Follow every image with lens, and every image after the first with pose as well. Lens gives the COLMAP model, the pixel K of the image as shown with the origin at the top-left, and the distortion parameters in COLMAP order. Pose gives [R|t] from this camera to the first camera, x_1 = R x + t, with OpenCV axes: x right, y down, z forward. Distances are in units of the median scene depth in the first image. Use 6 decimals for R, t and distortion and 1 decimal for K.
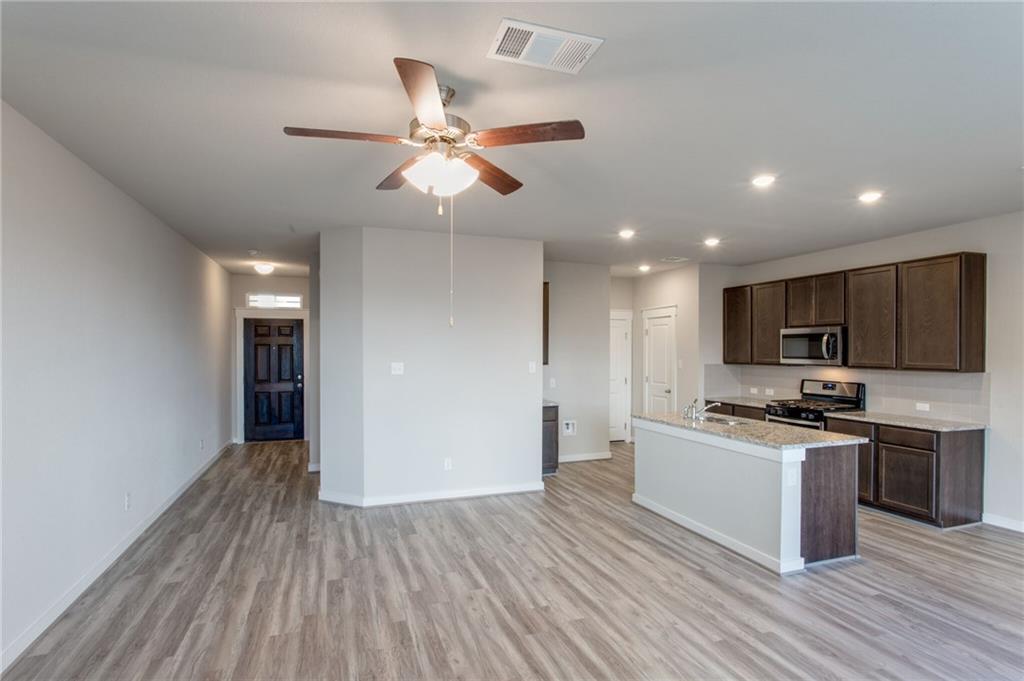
lens RADIAL K [[517.8, 0, 515.2], [0, 517.8, 358.0], [0, 0, 1]] dist [-0.001317, 0.001700]
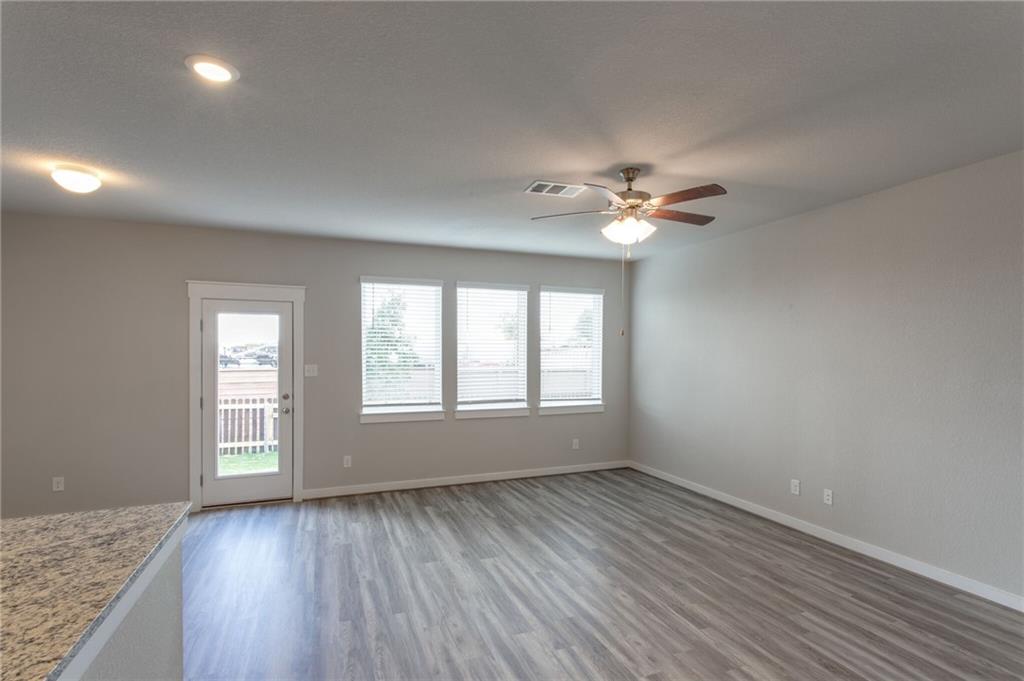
lens RADIAL K [[498.7, 0, 513.4], [0, 498.7, 351.3], [0, 0, 1]] dist [0.015025, 0.001029]
pose [[-0.999787, -0.002320, -0.020515, 0.094865], [-0.002651, 0.999867, 0.016117, -0.018371], [0.020475, 0.016168, -0.999660, 1.136047]]
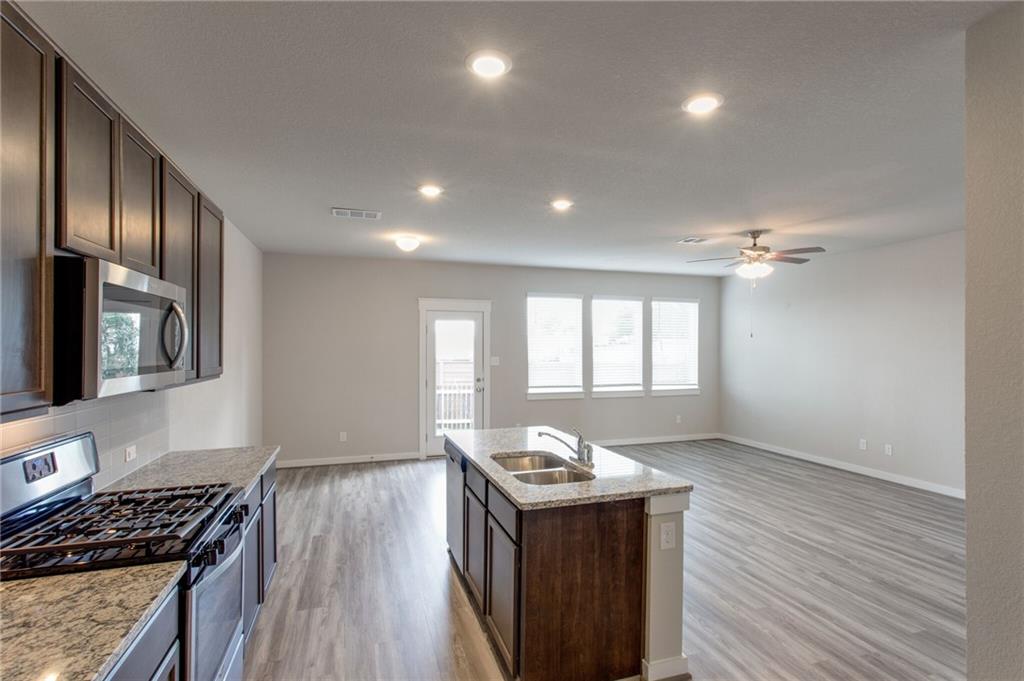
lens RADIAL K [[498.7, 0, 513.7], [0, 498.7, 339.0], [0, 0, 1]] dist [0.015025, 0.001029]
pose [[-0.999217, -0.001104, 0.039541, 0.383561], [-0.001030, 0.999998, 0.001889, -0.027136], [-0.039543, 0.001846, -0.999216, 1.526366]]
